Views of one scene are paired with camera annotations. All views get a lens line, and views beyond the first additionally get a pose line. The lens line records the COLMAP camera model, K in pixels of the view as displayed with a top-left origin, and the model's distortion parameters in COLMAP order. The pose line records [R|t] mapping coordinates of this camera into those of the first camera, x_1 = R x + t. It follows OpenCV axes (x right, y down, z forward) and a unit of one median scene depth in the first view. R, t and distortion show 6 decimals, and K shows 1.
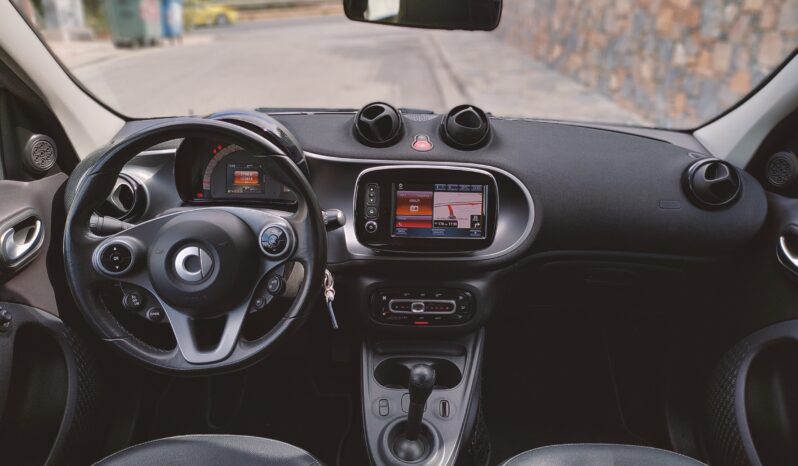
lens RADIAL K [[615.2, 0, 399.0], [0, 615.2, 233.0], [0, 0, 1]] dist [0.004008, 0.001133]
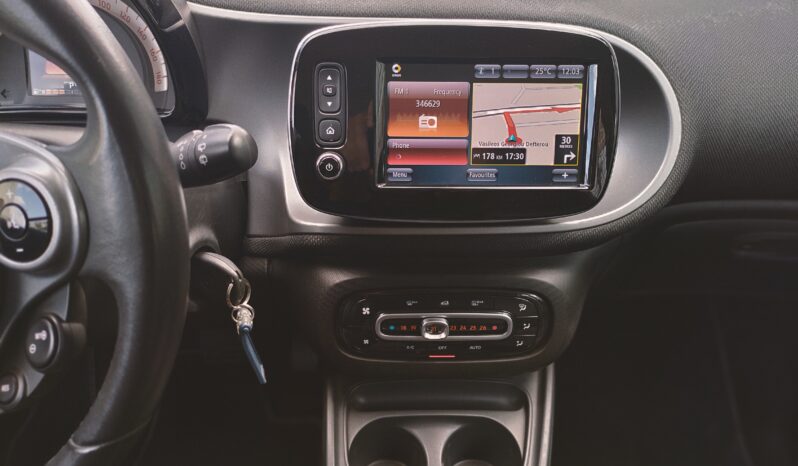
lens RADIAL K [[615.2, 0, 399.0], [0, 615.2, 233.0], [0, 0, 1]] dist [0.004008, 0.001133]
pose [[0.999806, -0.016279, 0.011075, -0.002114], [0.014783, 0.992182, 0.123917, -0.015881], [-0.013006, -0.123730, 0.992231, 0.551962]]
